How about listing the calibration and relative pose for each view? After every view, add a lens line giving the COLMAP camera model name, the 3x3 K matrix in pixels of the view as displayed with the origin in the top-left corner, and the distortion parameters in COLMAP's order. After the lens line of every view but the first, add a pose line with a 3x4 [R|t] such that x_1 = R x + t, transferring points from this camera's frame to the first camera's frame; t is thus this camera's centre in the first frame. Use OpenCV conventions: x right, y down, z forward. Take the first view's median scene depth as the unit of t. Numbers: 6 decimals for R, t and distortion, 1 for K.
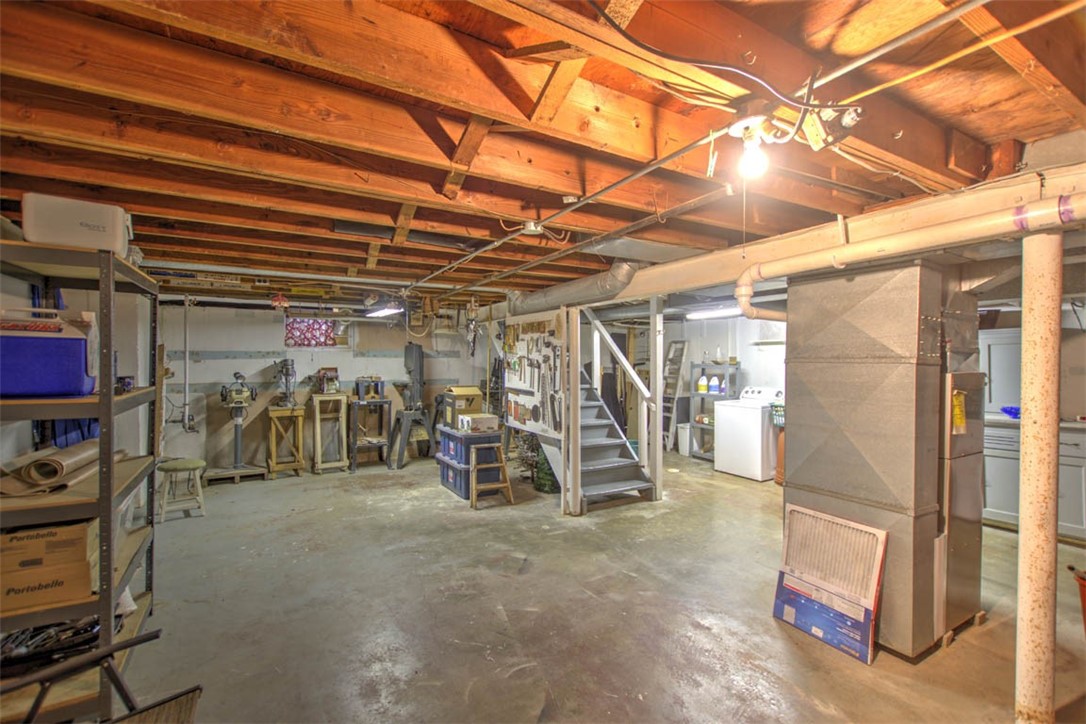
lens RADIAL K [[470.0, 0, 541.4], [0, 470.0, 360.6], [0, 0, 1]] dist [0.002994, 0.000111]
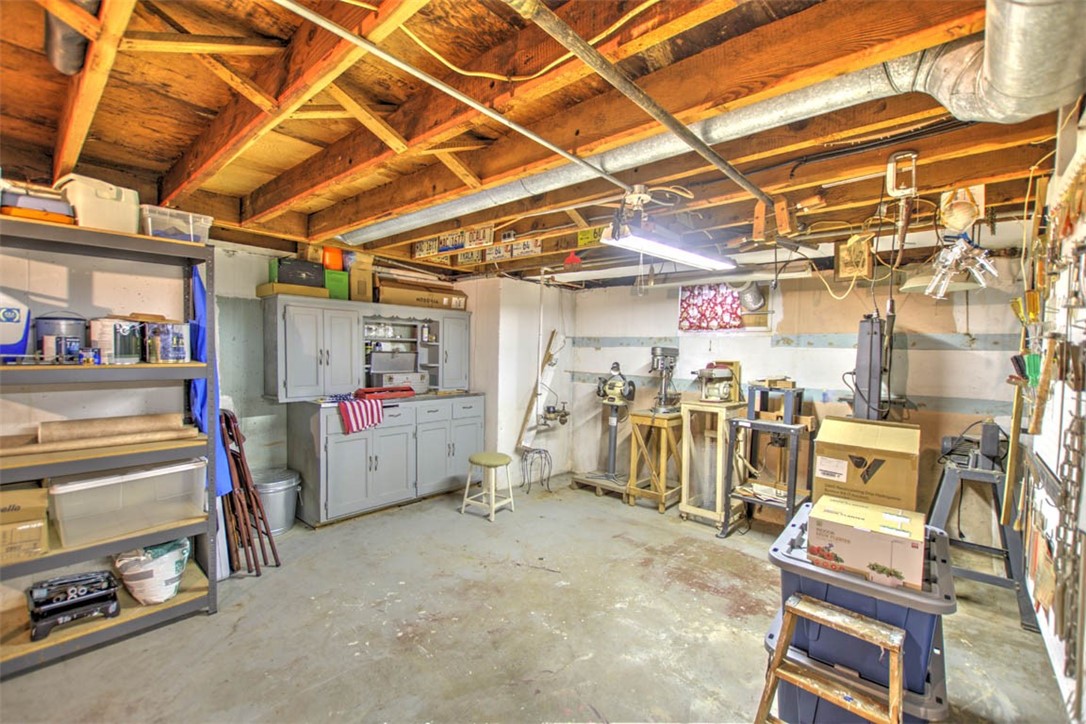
lens RADIAL K [[470.0, 0, 542.8], [0, 470.0, 364.8], [0, 0, 1]] dist [0.002994, 0.000111]
pose [[0.299201, 0.040299, -0.953339, 0.101092], [-0.028298, 0.999043, 0.033350, 0.005281], [0.953770, 0.017000, 0.300055, 0.630826]]
